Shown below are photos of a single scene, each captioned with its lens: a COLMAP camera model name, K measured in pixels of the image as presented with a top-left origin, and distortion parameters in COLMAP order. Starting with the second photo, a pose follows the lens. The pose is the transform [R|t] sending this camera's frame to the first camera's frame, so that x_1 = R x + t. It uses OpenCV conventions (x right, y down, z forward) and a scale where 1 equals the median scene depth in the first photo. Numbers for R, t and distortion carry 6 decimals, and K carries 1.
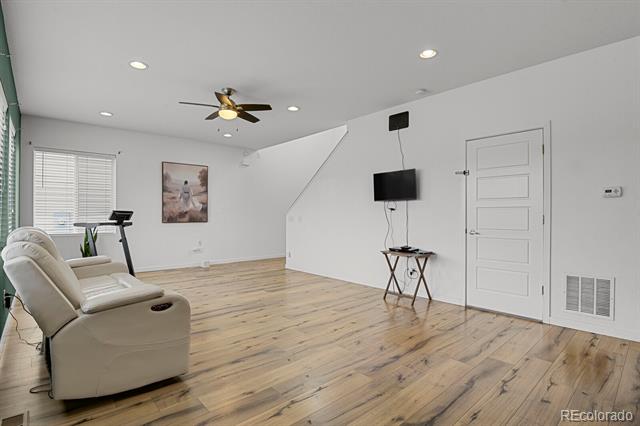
lens RADIAL K [[314.1, 0, 319.8], [0, 314.1, 214.2], [0, 0, 1]] dist [-0.021482, -0.001525]
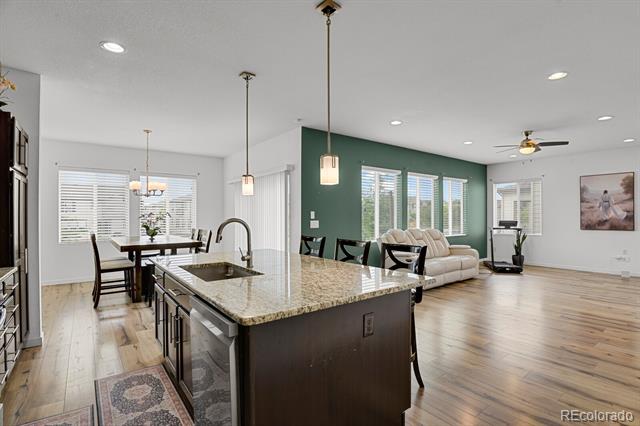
lens RADIAL K [[314.1, 0, 321.9], [0, 314.1, 214.9], [0, 0, 1]] dist [-0.021482, -0.001525]
pose [[-0.086930, -0.001282, -0.996214, 0.928575], [0.006402, 0.999978, -0.001845, -0.039004], [0.996194, -0.006538, -0.086920, 0.197856]]
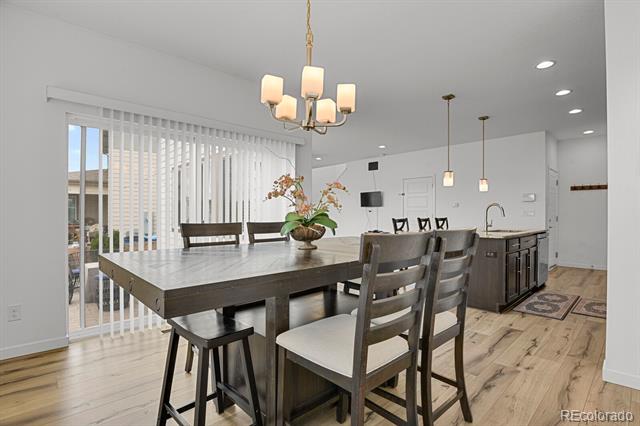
lens RADIAL K [[314.1, 0, 320.2], [0, 314.1, 214.0], [0, 0, 1]] dist [-0.021482, -0.001525]
pose [[0.999864, 0.001638, 0.016408, -0.104822], [-0.001700, 0.999992, 0.003756, -0.005422], [-0.016401, -0.003784, 0.999858, -0.906792]]
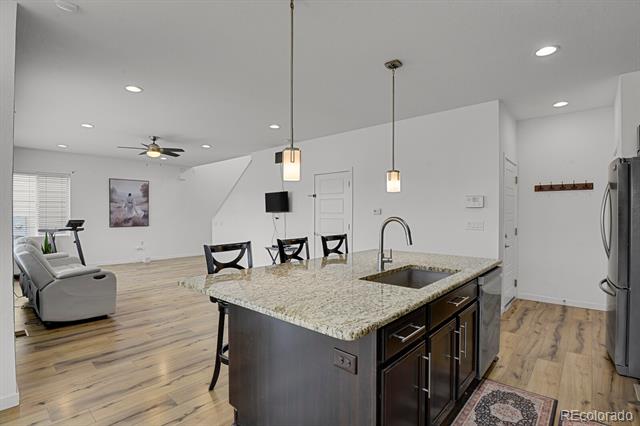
lens RADIAL K [[314.1, 0, 320.3], [0, 314.1, 213.3], [0, 0, 1]] dist [-0.021482, -0.001525]
pose [[0.994318, -0.000245, 0.106452, 0.268346], [-0.000018, 0.999997, 0.002468, -0.040852], [-0.106452, -0.002456, 0.994315, -0.435649]]
